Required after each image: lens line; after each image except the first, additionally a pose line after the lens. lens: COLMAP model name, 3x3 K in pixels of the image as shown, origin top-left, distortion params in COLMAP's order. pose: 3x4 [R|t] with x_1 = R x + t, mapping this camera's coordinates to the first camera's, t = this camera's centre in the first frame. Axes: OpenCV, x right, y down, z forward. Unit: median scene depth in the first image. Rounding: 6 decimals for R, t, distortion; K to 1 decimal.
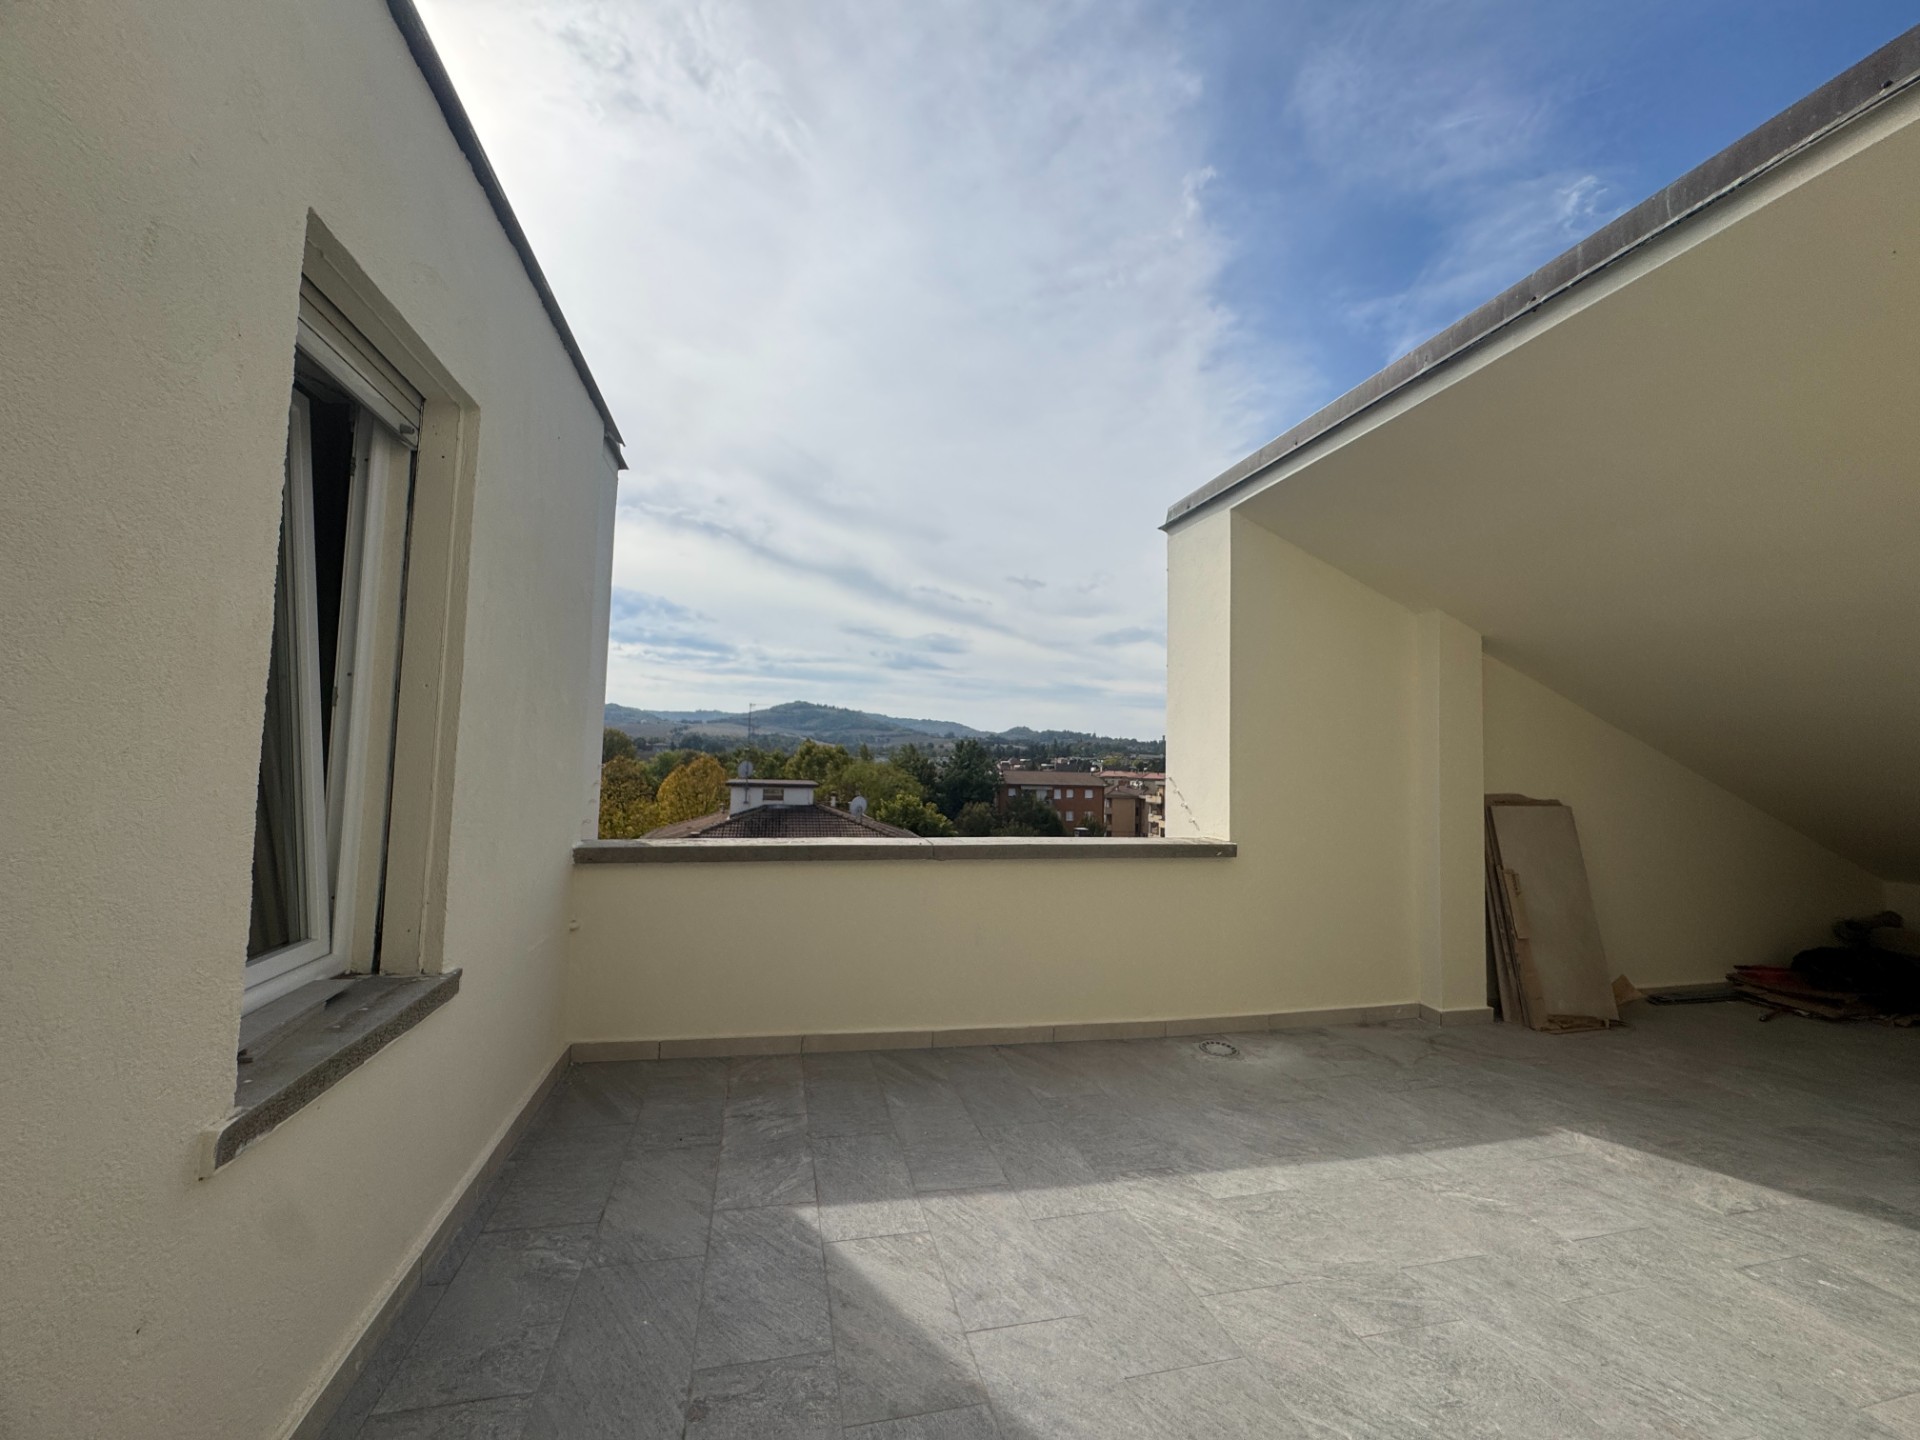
lens RADIAL K [[767.0, 0, 959.2], [0, 767.0, 719.1], [0, 0, 1]] dist [-0.004430, 0.000386]
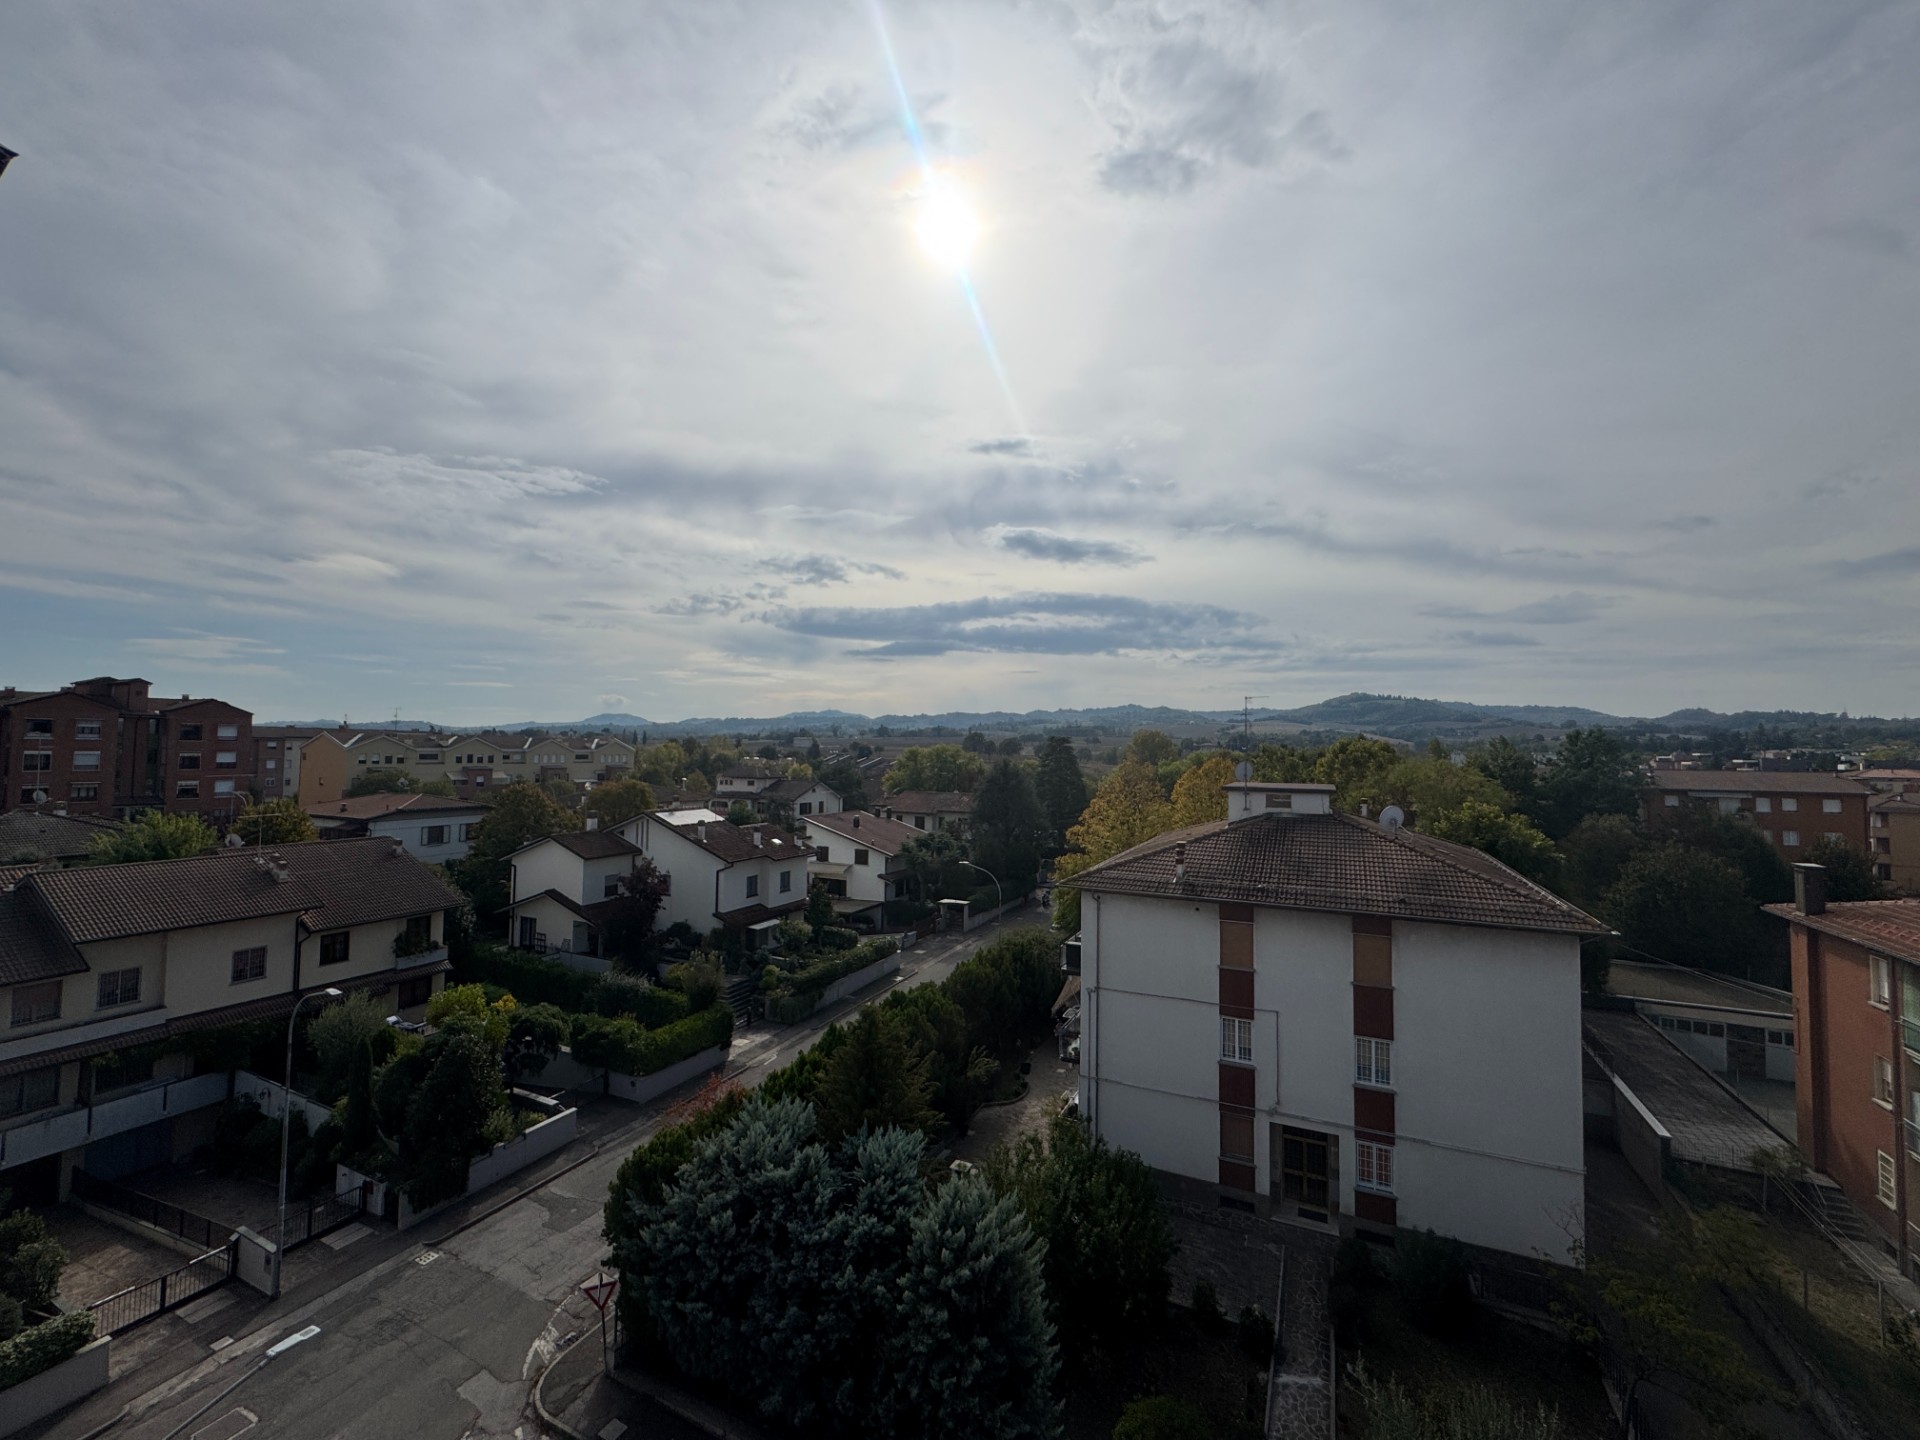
lens RADIAL K [[767.0, 0, 964.4], [0, 767.0, 696.2], [0, 0, 1]] dist [-0.004430, 0.000386]
pose [[0.775129, -0.062891, -0.628665, 0.311098], [0.044668, 0.997998, -0.044763, 0.032975], [0.630222, 0.006616, 0.776387, 0.954425]]
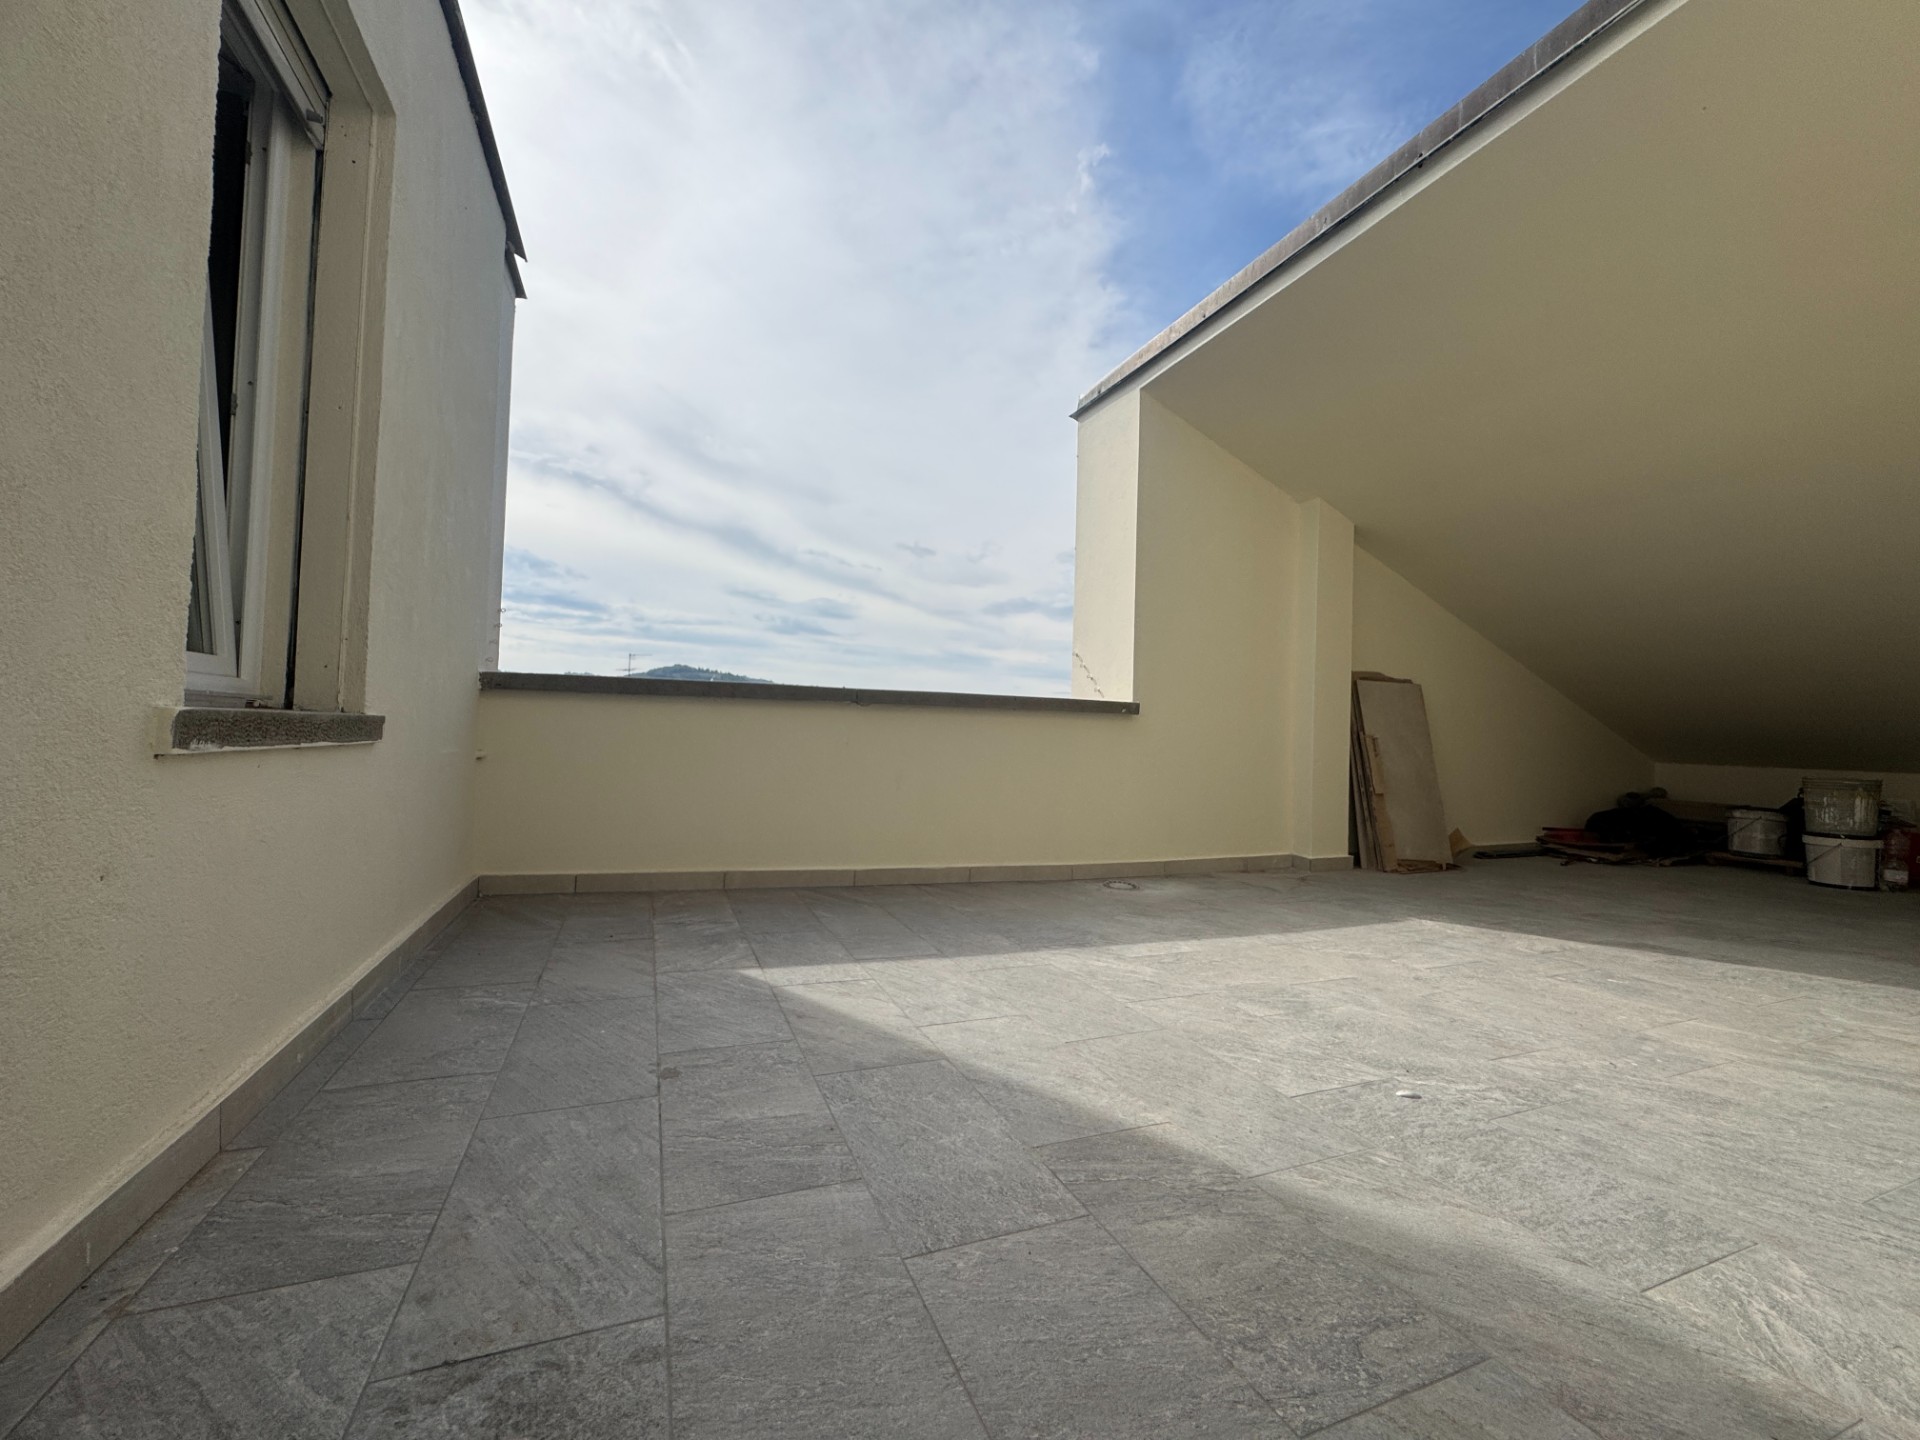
lens RADIAL K [[767.0, 0, 959.0], [0, 767.0, 719.0], [0, 0, 1]] dist [-0.004430, 0.000386]
pose [[0.989550, 0.007897, 0.143972, -0.042256], [-0.013880, 0.999079, 0.040598, 0.149730], [-0.143519, -0.042172, 0.988749, -0.023690]]
